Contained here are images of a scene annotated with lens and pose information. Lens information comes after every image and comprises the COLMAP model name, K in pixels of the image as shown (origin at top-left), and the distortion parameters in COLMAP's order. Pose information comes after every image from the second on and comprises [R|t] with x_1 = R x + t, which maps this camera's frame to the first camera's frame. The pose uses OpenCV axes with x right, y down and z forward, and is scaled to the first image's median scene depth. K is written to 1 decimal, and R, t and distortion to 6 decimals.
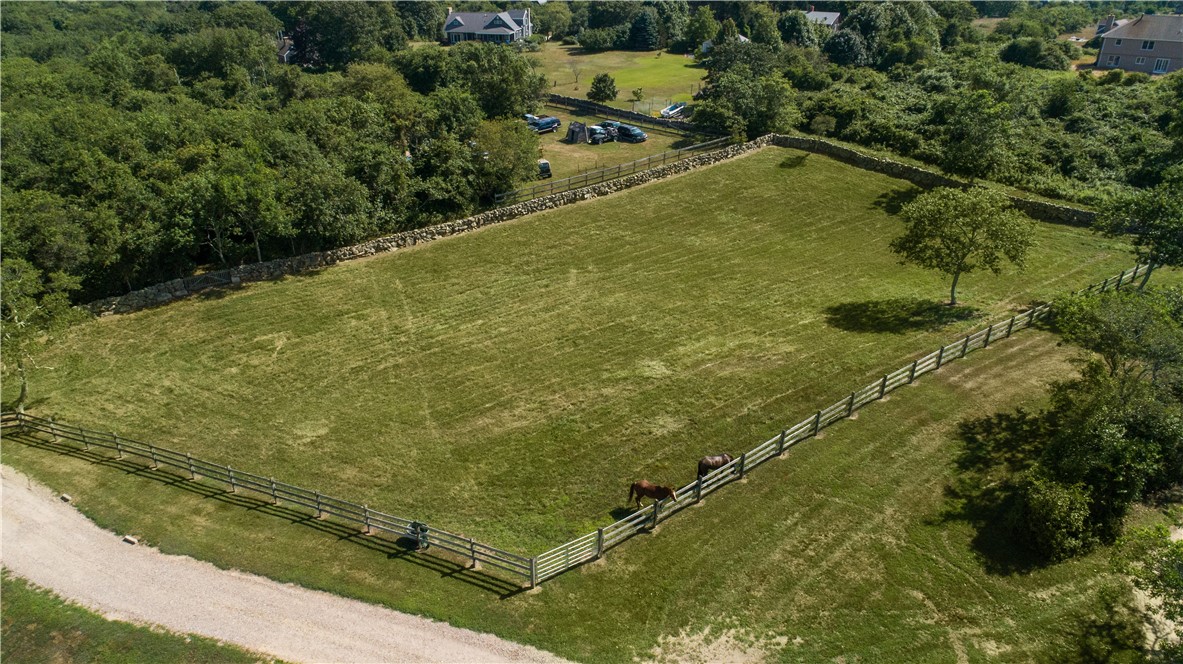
lens RADIAL K [[798.4, 0, 591.8], [0, 798.4, 332.7], [0, 0, 1]] dist [-0.018046, 0.000133]
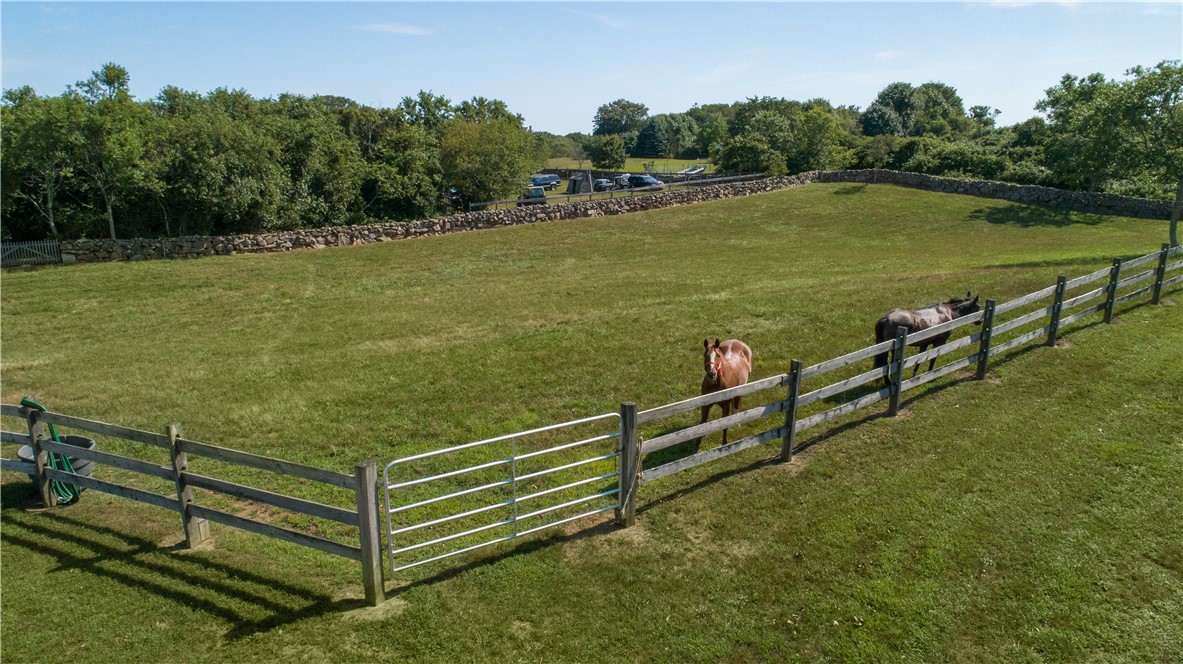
lens RADIAL K [[798.4, 0, 593.0], [0, 798.4, 331.8], [0, 0, 1]] dist [-0.018046, 0.000133]
pose [[0.999968, -0.005052, -0.006123, -0.000220], [0.003550, 0.974513, -0.224304, 0.125956], [0.007100, 0.224275, 0.974500, 0.313625]]
